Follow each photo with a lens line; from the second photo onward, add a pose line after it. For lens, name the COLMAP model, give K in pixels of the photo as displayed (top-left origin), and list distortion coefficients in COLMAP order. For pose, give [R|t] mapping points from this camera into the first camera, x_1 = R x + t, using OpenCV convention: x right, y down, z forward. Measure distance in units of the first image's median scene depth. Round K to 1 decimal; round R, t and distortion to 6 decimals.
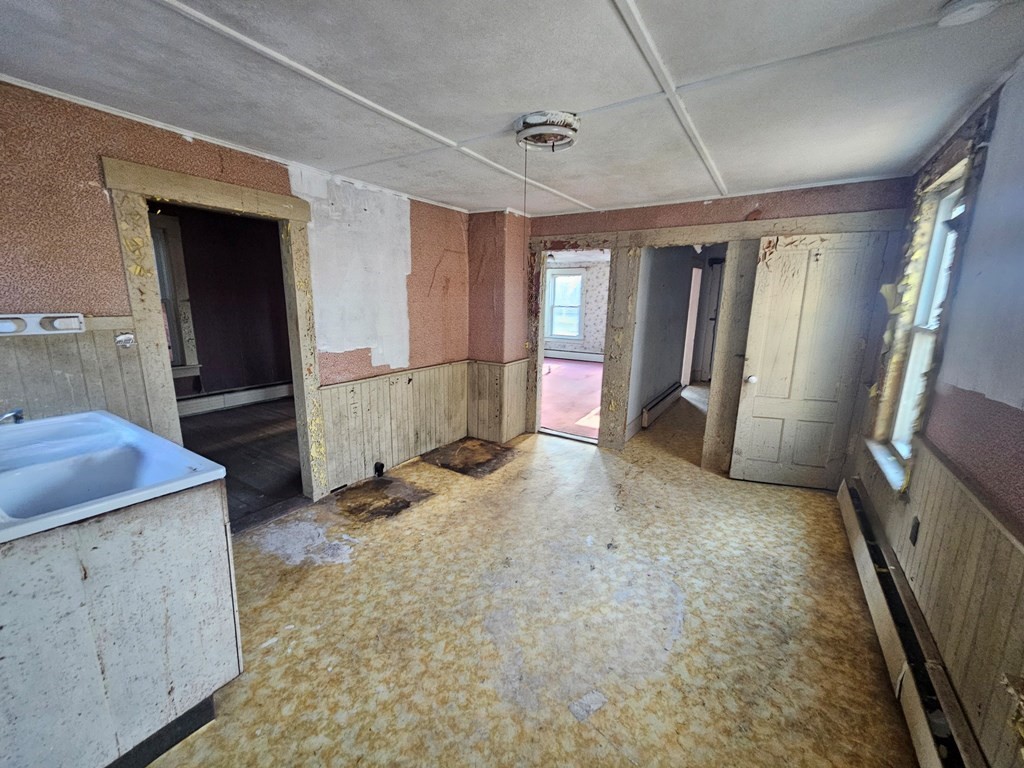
lens RADIAL K [[422.5, 0, 513.5], [0, 422.5, 381.6], [0, 0, 1]] dist [-0.001882, -0.000131]
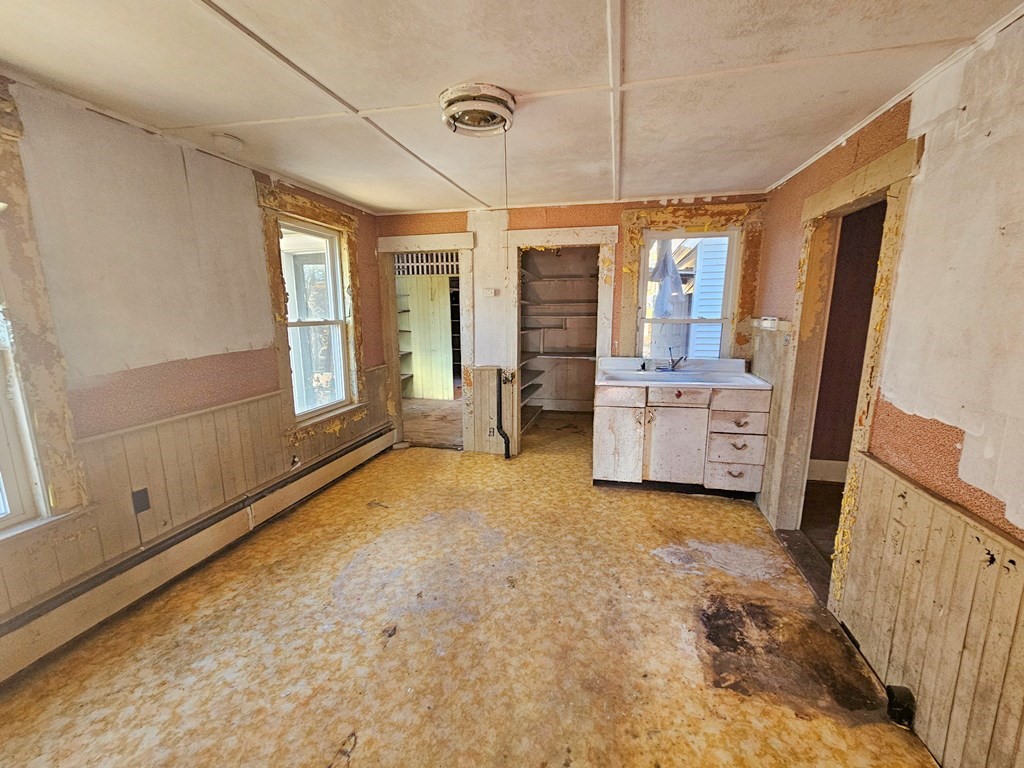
lens RADIAL K [[422.5, 0, 516.8], [0, 422.5, 384.1], [0, 0, 1]] dist [-0.001882, -0.000131]
pose [[-0.946533, 0.043639, -0.319641, 0.246479], [-0.076632, 0.932035, 0.354172, -0.308406], [0.313372, 0.359731, -0.878858, 1.613572]]
